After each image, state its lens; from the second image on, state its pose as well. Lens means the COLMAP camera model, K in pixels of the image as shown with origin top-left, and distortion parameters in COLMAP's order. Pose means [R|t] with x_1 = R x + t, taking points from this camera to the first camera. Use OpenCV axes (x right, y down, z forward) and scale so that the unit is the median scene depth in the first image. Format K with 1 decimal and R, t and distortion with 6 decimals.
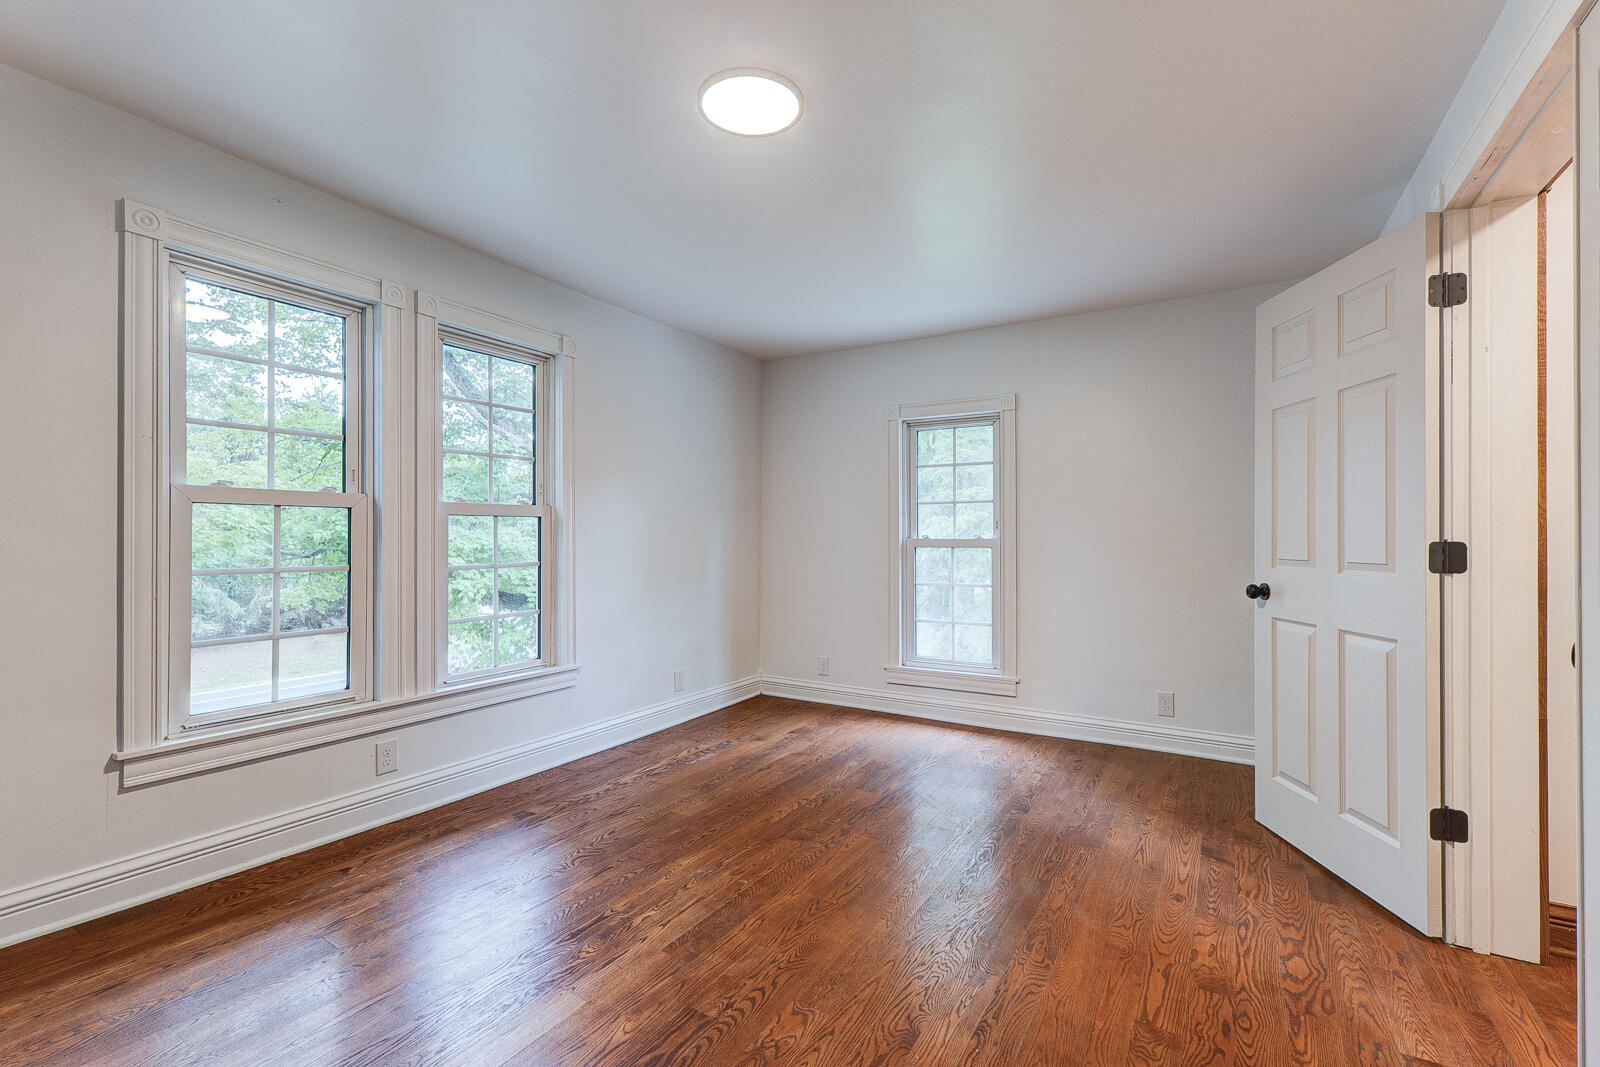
lens RADIAL K [[695.7, 0, 800.0], [0, 695.7, 533.5], [0, 0, 1]] dist [0.002708, 0.000604]
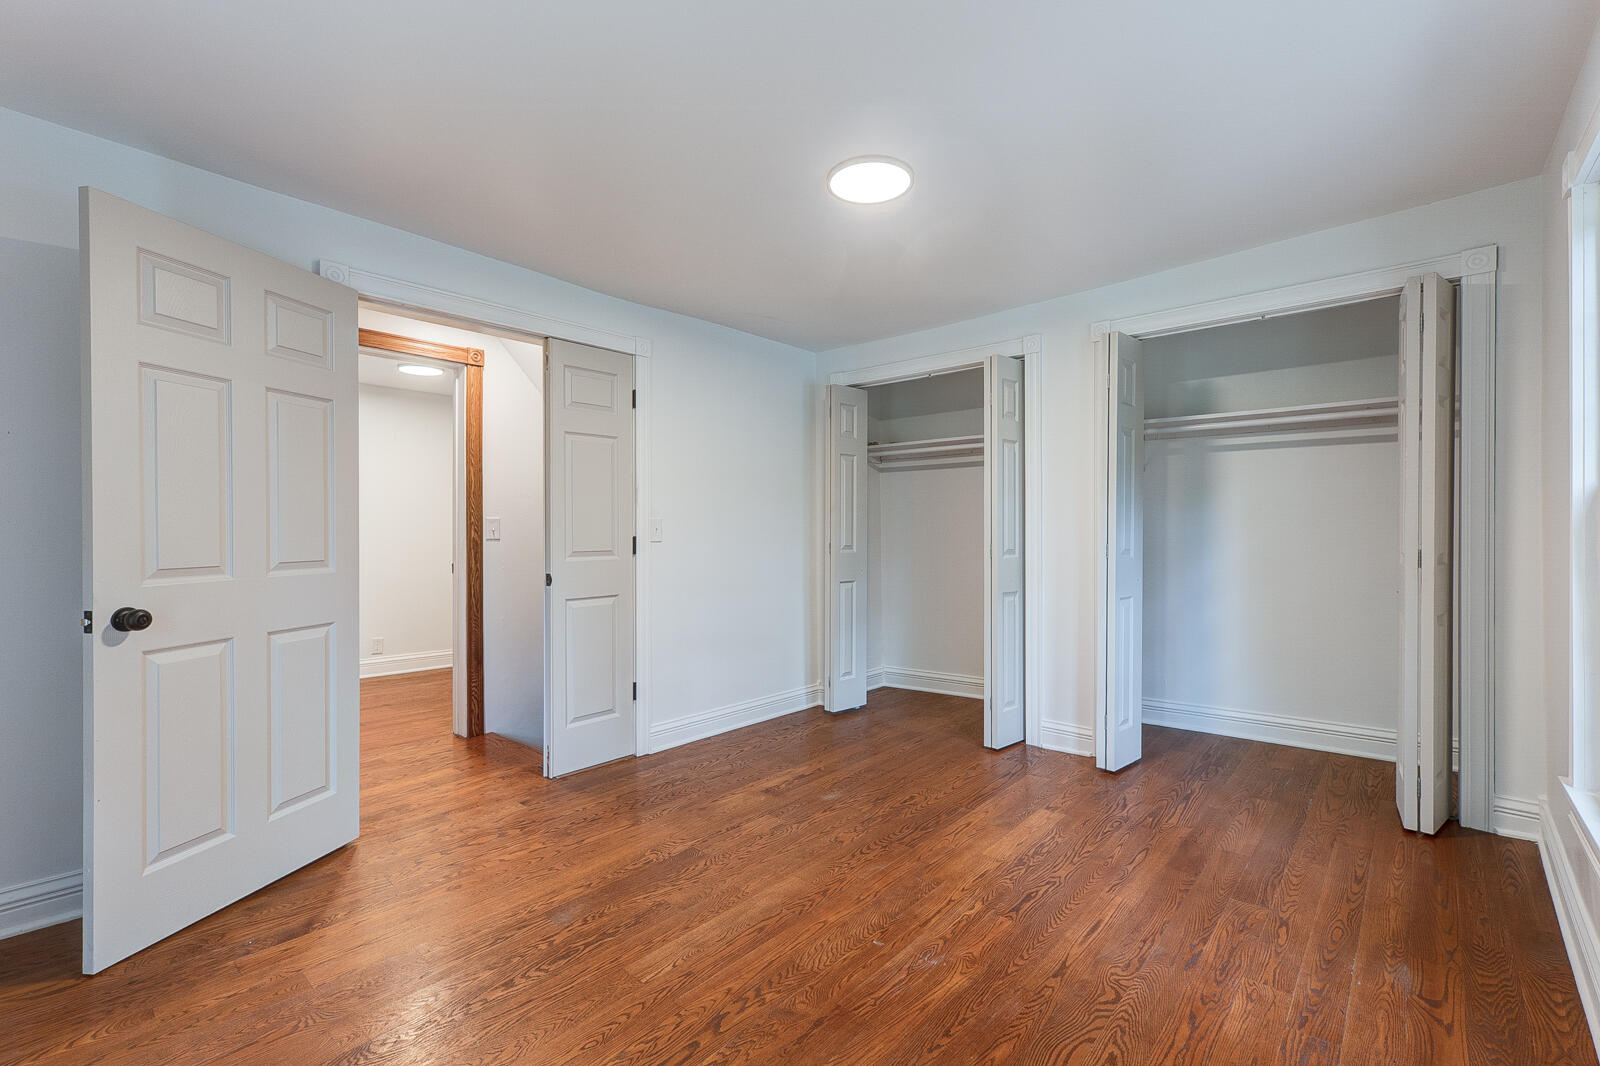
lens RADIAL K [[695.7, 0, 800.0], [0, 695.7, 533.0], [0, 0, 1]] dist [0.002708, 0.000604]
pose [[-0.984761, -0.001016, 0.173912, -0.142745], [0.000086, 0.999980, 0.006328, -0.009754], [-0.173915, 0.006247, -0.984741, 1.959428]]
